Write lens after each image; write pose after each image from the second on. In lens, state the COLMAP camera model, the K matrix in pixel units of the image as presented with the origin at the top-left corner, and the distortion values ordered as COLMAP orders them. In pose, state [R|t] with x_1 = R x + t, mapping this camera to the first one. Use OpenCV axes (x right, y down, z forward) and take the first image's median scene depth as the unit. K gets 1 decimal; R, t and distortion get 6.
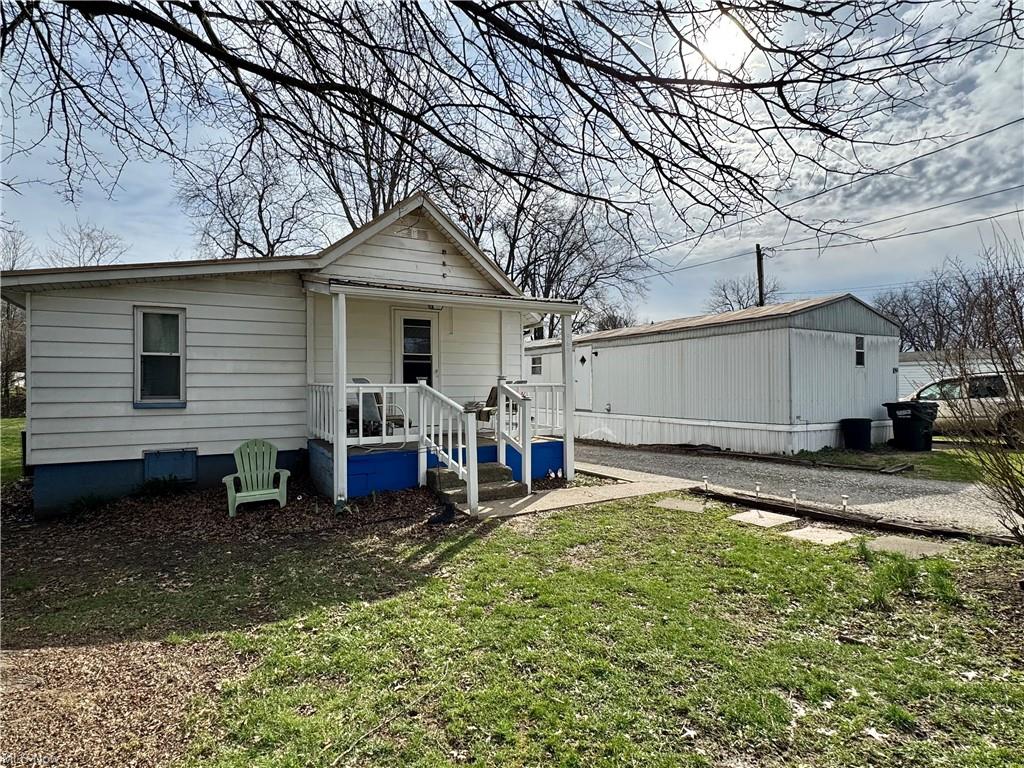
lens RADIAL K [[532.5, 0, 506.6], [0, 532.5, 382.0], [0, 0, 1]] dist [-0.004483, -0.003293]
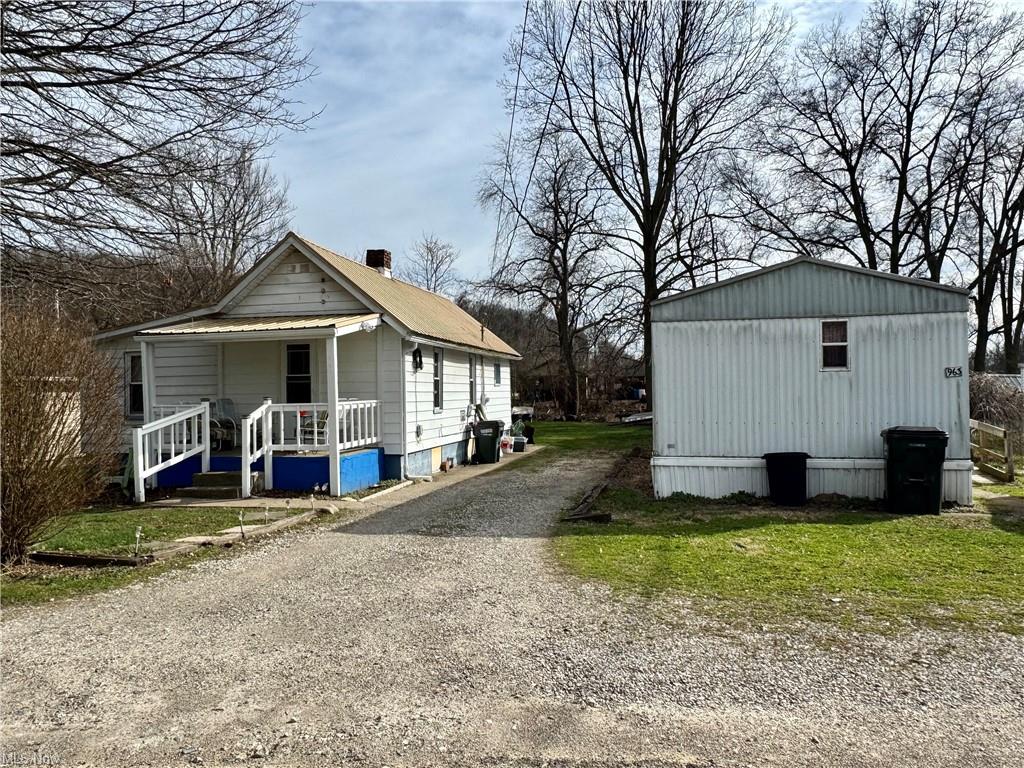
lens RADIAL K [[727.9, 0, 513.1], [0, 727.9, 388.7], [0, 0, 1]] dist [-0.002946, -0.000433]
pose [[0.750018, -0.011537, -0.661317, 1.010740], [0.017212, 0.999850, 0.002078, -0.016257], [0.661194, -0.012941, 0.750104, 0.119564]]
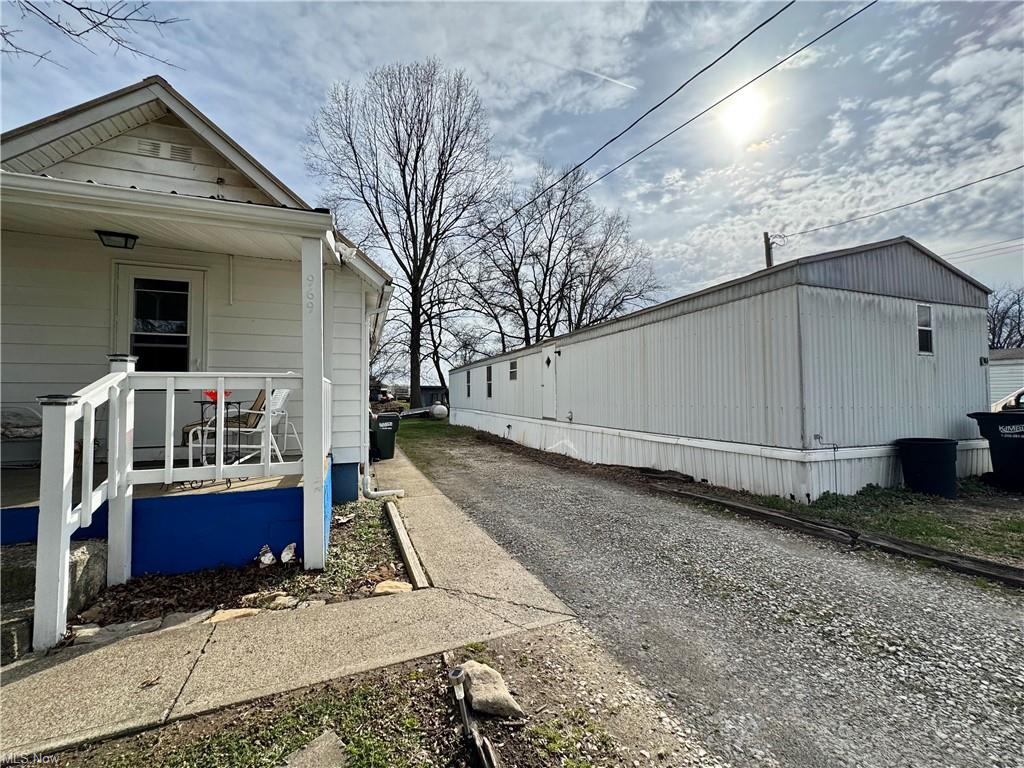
lens RADIAL K [[411.3, 0, 512.1], [0, 411.3, 382.5], [0, 0, 1]] dist [0.000471, -0.000488]
pose [[0.989528, -0.007375, -0.144149, 0.272065], [0.003242, 0.999578, -0.028882, 0.018286], [0.144301, 0.028112, 0.989134, 0.484899]]
